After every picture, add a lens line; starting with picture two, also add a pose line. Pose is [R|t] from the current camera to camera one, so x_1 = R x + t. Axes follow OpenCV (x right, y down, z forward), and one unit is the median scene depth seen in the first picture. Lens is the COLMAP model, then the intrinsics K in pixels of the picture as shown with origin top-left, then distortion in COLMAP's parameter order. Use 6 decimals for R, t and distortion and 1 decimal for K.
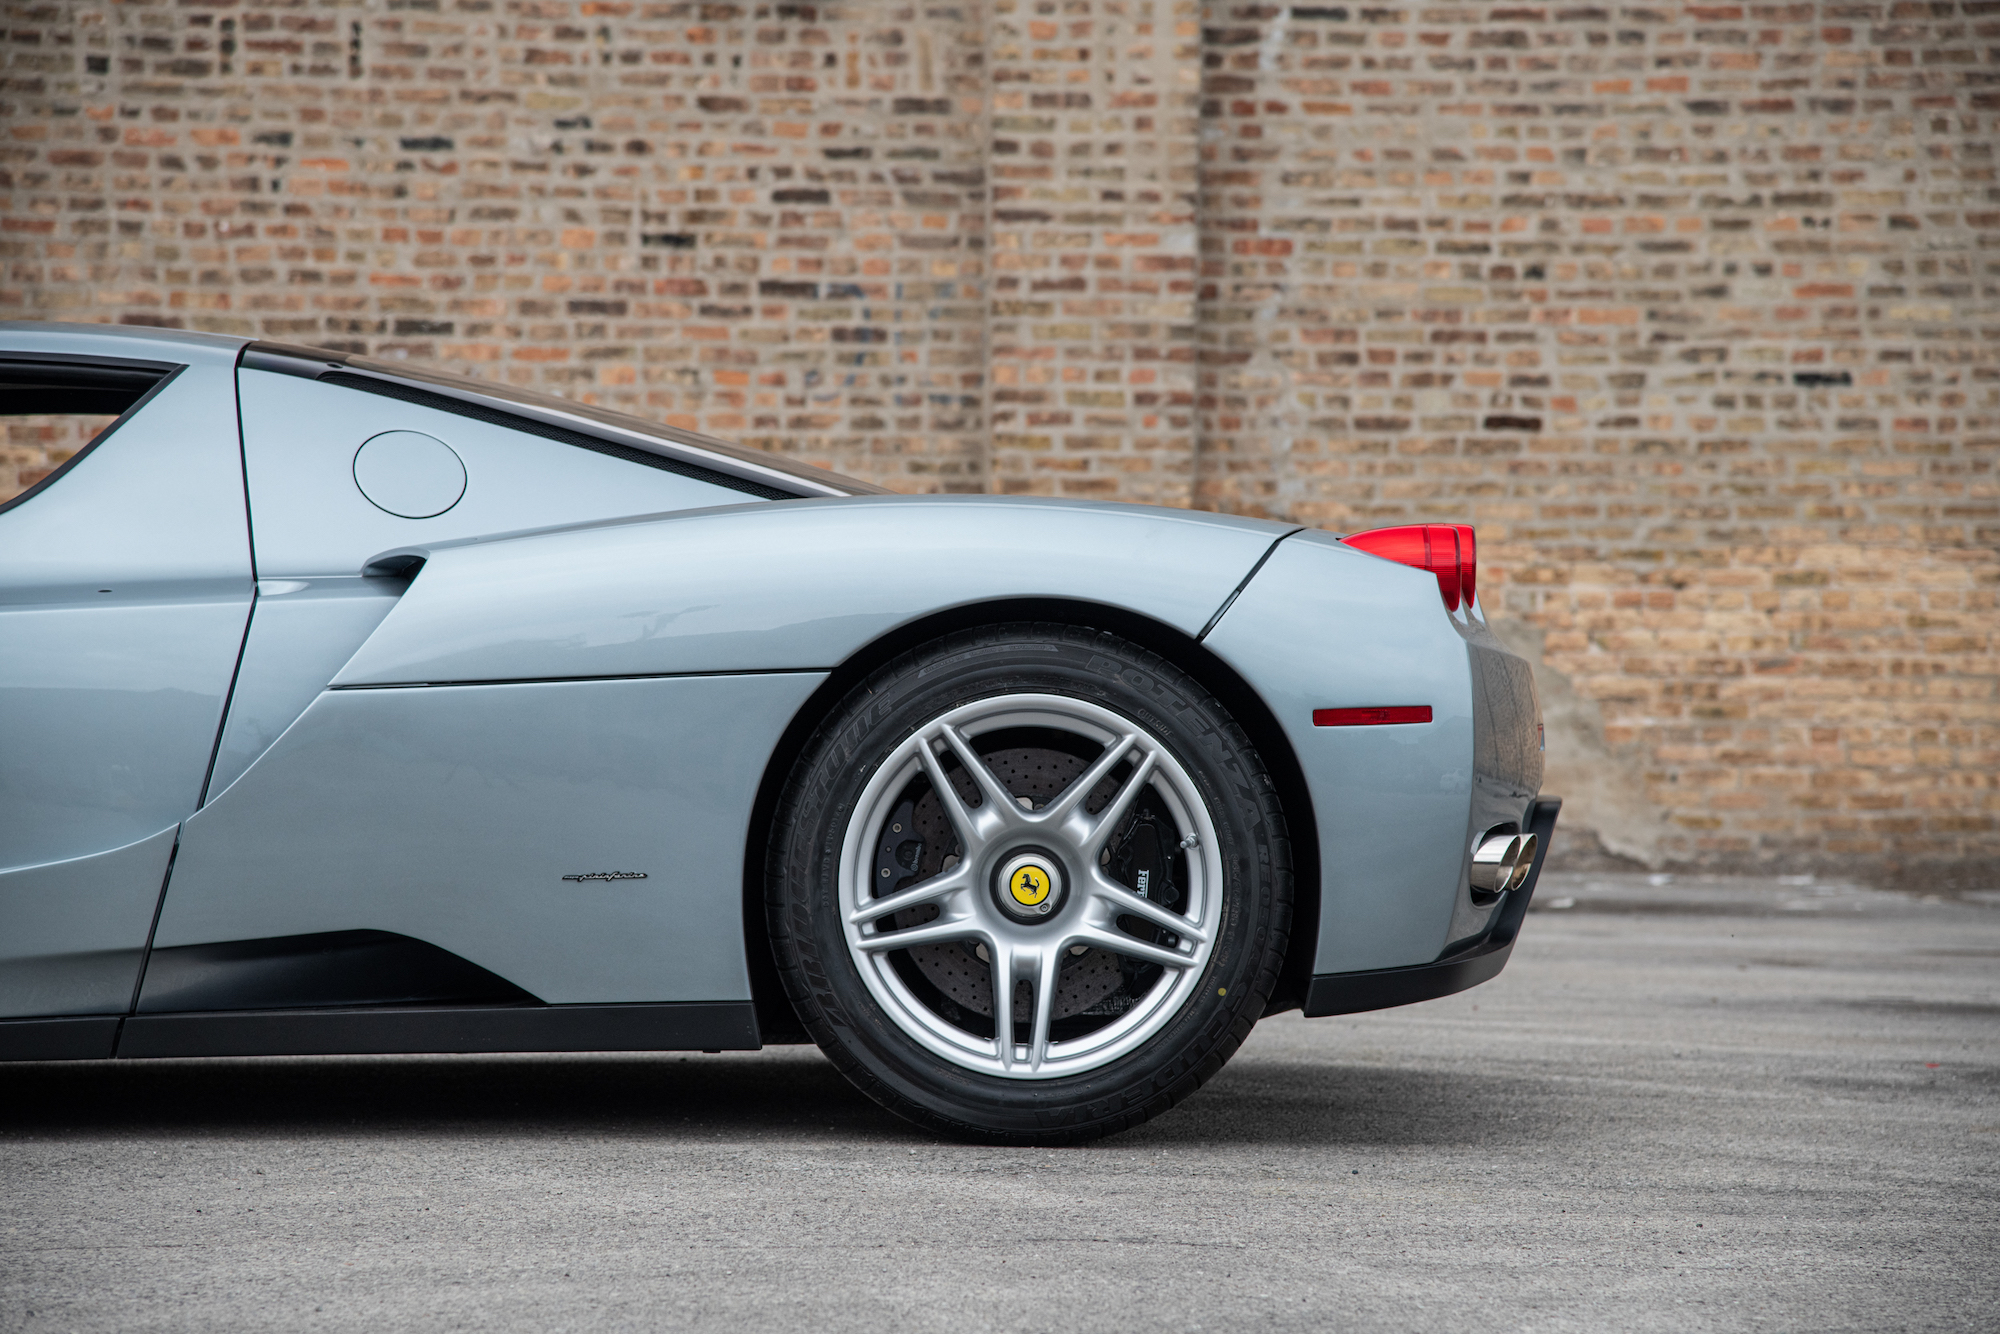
lens RADIAL K [[5715.4, 0, 1014.5], [0, 5715.4, 671.3], [0, 0, 1]] dist [0.993671, 0.000000]
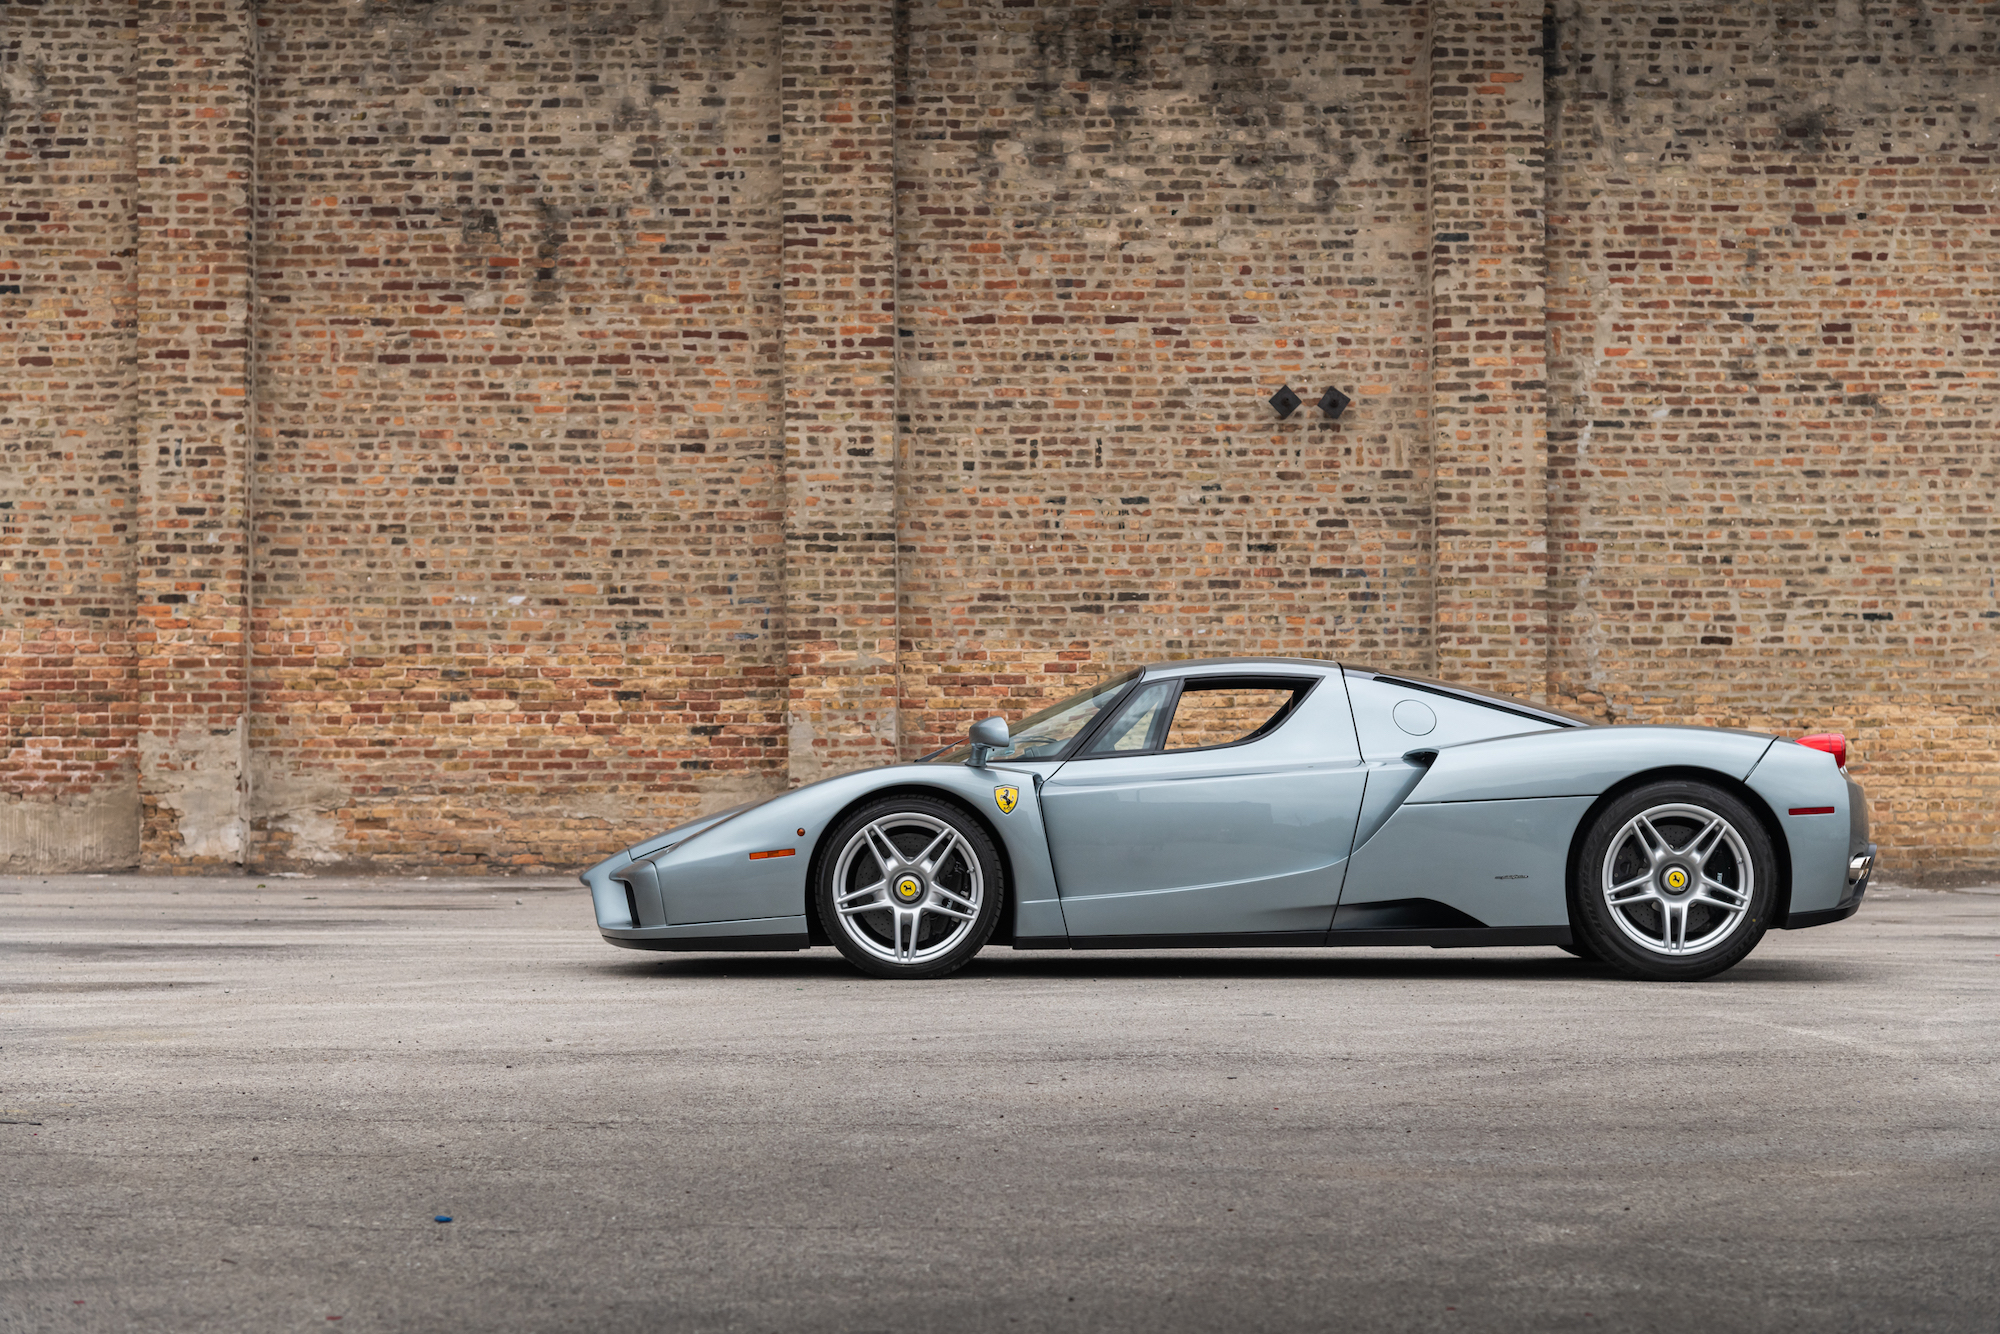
lens RADIAL K [[4108.1, 0, 1010.9], [0, 4108.1, 675.6], [0, 0, 1]] dist [-0.042172, 0.000000]
pose [[0.999103, -0.010481, -0.041022, -0.087145], [0.009688, 0.999763, -0.019488, -0.008138], [0.041217, 0.019073, 0.998968, -0.332978]]
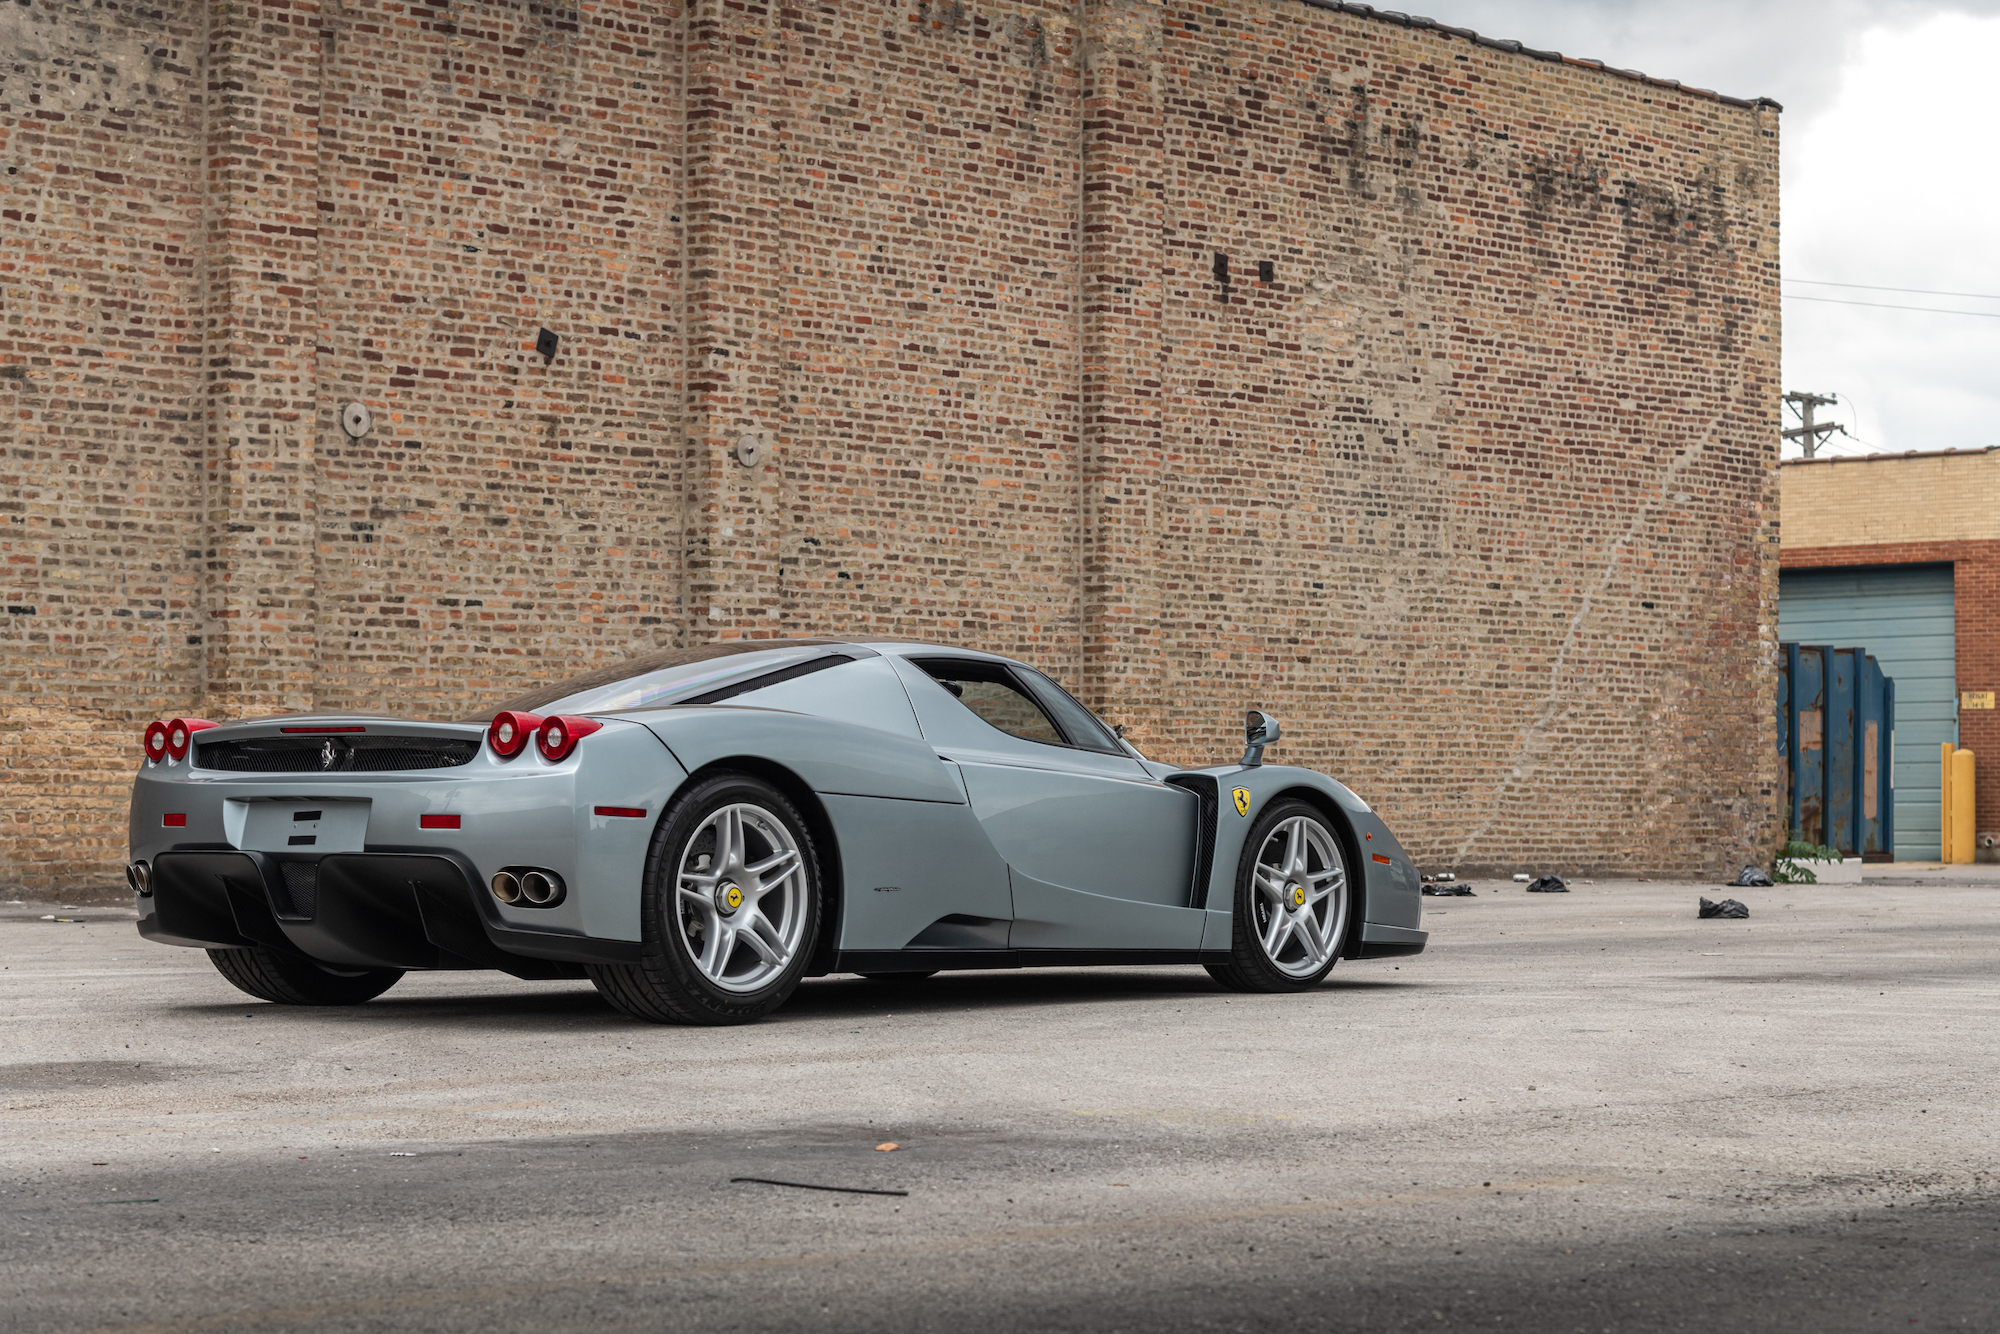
lens RADIAL K [[4108.1, 0, 1012.7], [0, 4108.1, 696.9], [0, 0, 1]] dist [-0.042172, 0.000000]
pose [[0.674893, 0.012686, 0.737806, -0.557999], [-0.001231, 0.999870, -0.016066, -0.005622], [-0.737914, 0.009935, 0.674821, -0.030668]]
